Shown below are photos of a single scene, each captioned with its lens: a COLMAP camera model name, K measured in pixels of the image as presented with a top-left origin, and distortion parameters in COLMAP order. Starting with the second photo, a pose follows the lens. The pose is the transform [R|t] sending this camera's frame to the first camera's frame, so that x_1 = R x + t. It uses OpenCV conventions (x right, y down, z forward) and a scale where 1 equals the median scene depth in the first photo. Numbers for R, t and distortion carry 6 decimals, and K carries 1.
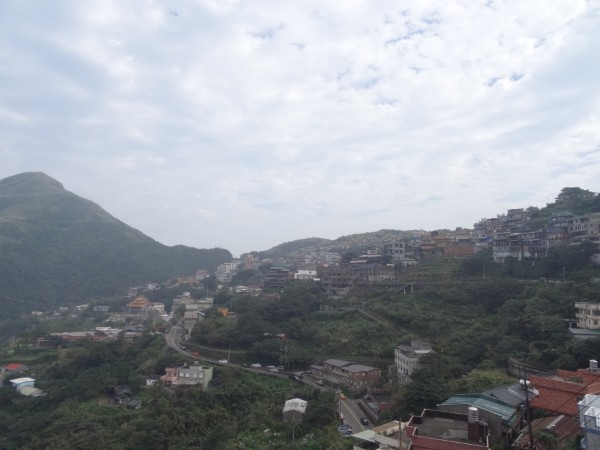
lens RADIAL K [[434.6, 0, 302.9], [0, 434.6, 223.2], [0, 0, 1]] dist [0.004324, -0.002294]
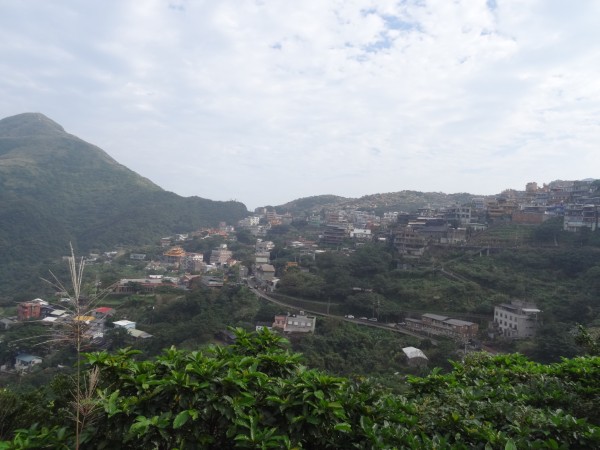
lens RADIAL K [[435.7, 0, 301.3], [0, 435.7, 223.1], [0, 0, 1]] dist [0.003934, 0.008136]
pose [[0.998463, 0.041307, 0.036946, -0.231810], [-0.044938, 0.993609, 0.103546, -0.010743], [-0.032432, -0.105048, 0.993938, -0.046860]]
